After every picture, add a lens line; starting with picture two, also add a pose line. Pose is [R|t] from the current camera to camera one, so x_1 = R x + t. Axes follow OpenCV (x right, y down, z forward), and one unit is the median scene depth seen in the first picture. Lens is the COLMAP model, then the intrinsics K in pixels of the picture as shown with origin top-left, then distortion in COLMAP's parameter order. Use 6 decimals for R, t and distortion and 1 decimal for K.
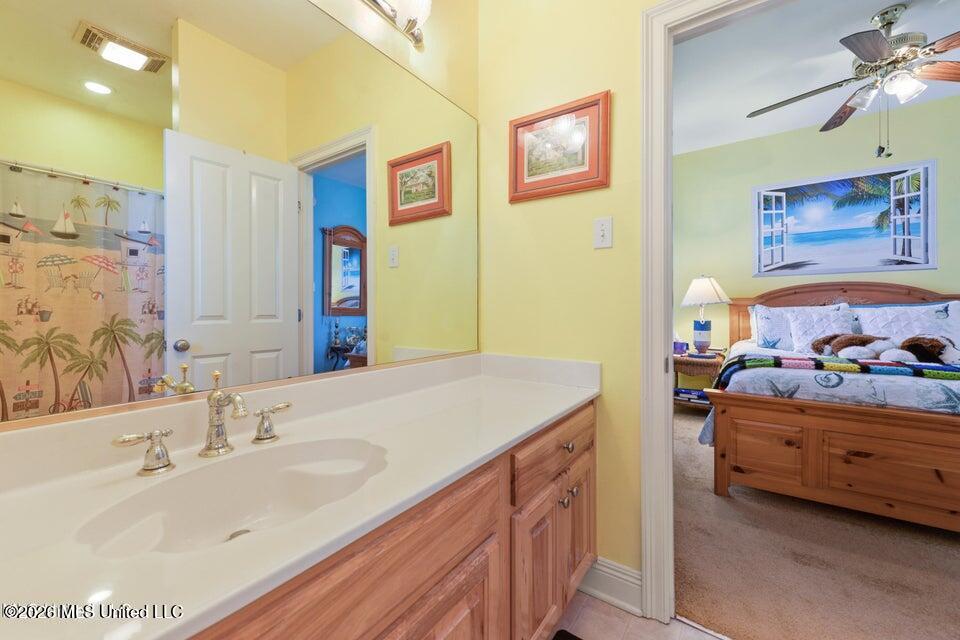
lens RADIAL K [[385.6, 0, 475.1], [0, 385.6, 307.1], [0, 0, 1]] dist [0.010249, -0.002002]
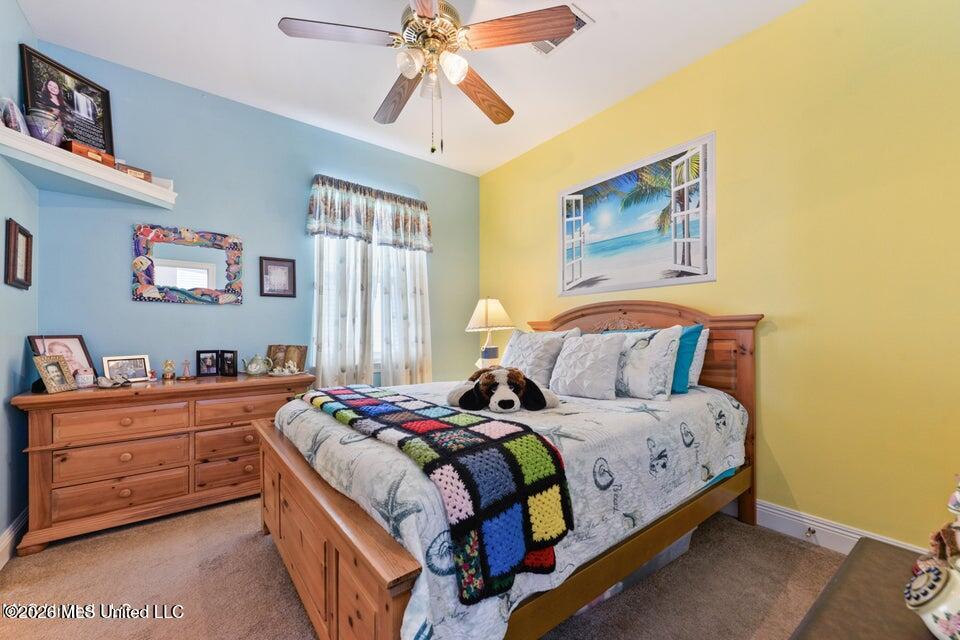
lens RADIAL K [[385.6, 0, 475.5], [0, 385.6, 325.2], [0, 0, 1]] dist [0.010249, -0.002002]
pose [[0.950657, -0.015598, -0.309852, 0.934812], [0.015323, 0.999877, -0.003319, -0.017801], [0.309866, -0.001592, 0.950779, 0.156770]]
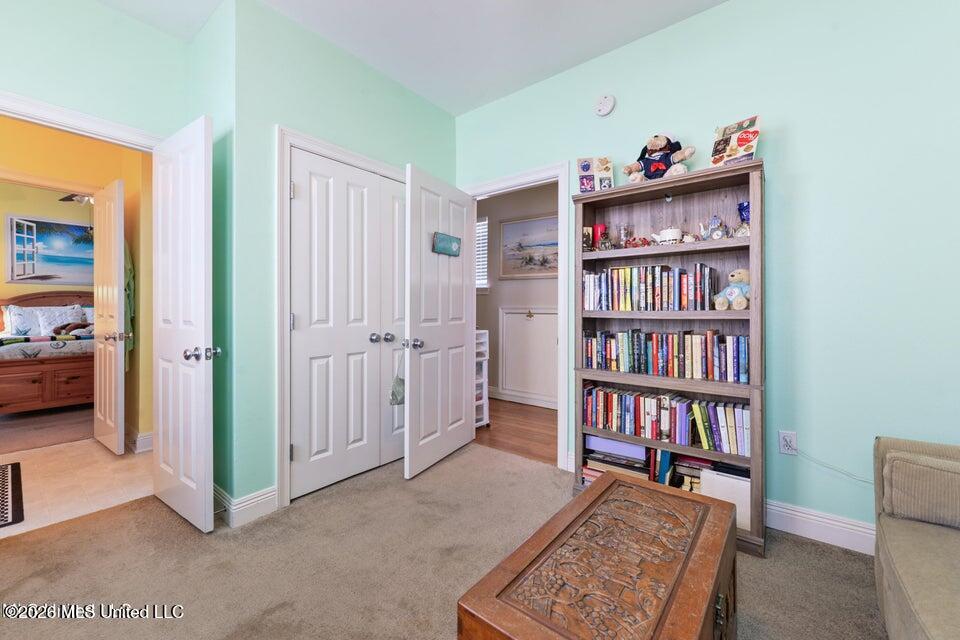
lens RADIAL K [[385.6, 0, 477.6], [0, 385.6, 311.9], [0, 0, 1]] dist [0.010249, -0.002002]
pose [[0.059323, -0.009918, 0.998190, -0.560794], [-0.010848, 0.999885, 0.010579, -0.014372], [-0.998180, -0.011456, 0.059208, -0.744936]]
